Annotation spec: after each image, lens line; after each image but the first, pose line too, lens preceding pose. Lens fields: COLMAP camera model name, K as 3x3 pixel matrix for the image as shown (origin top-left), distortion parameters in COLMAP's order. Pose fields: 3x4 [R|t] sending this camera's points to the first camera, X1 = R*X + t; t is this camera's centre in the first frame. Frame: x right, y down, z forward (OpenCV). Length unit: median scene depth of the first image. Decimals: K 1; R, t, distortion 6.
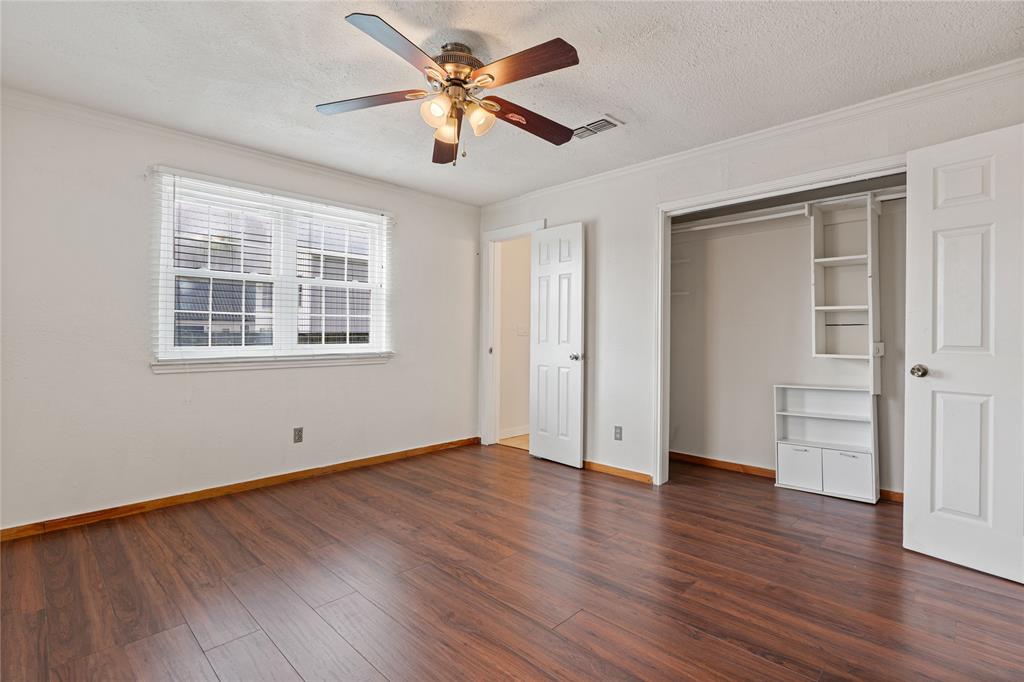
lens RADIAL K [[479.5, 0, 511.9], [0, 479.5, 334.7], [0, 0, 1]] dist [0.008637, 0.001557]
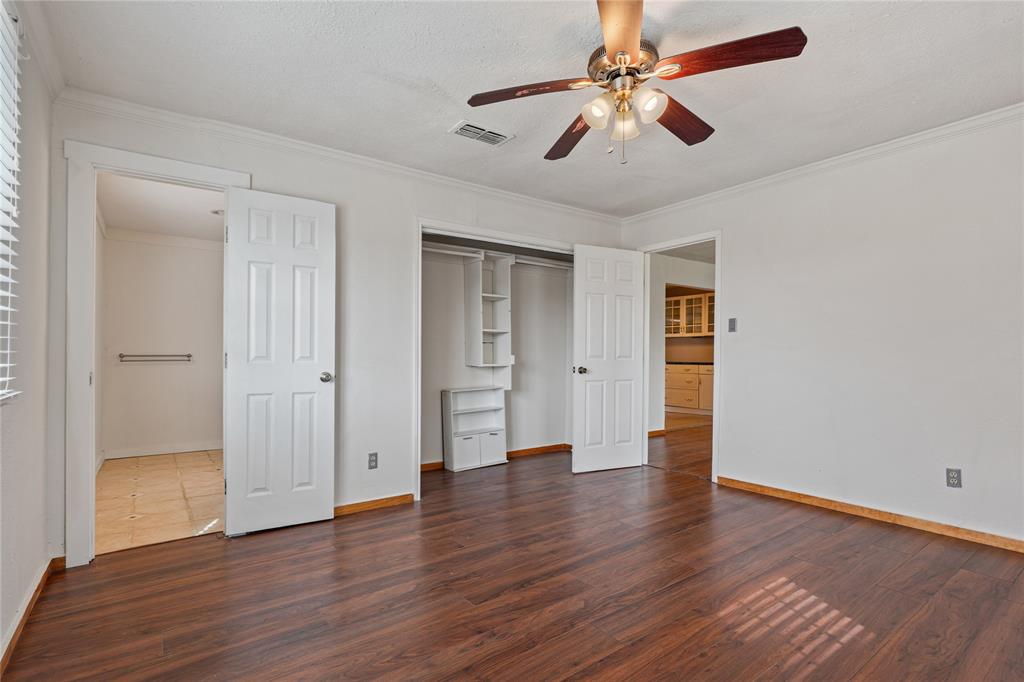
lens RADIAL K [[479.5, 0, 524.2], [0, 479.5, 355.5], [0, 0, 1]] dist [0.008637, 0.001557]
pose [[0.168555, -0.007368, 0.985665, -0.633787], [-0.001797, 0.999968, 0.007782, 0.005672], [-0.985691, -0.003083, 0.168536, 0.616766]]
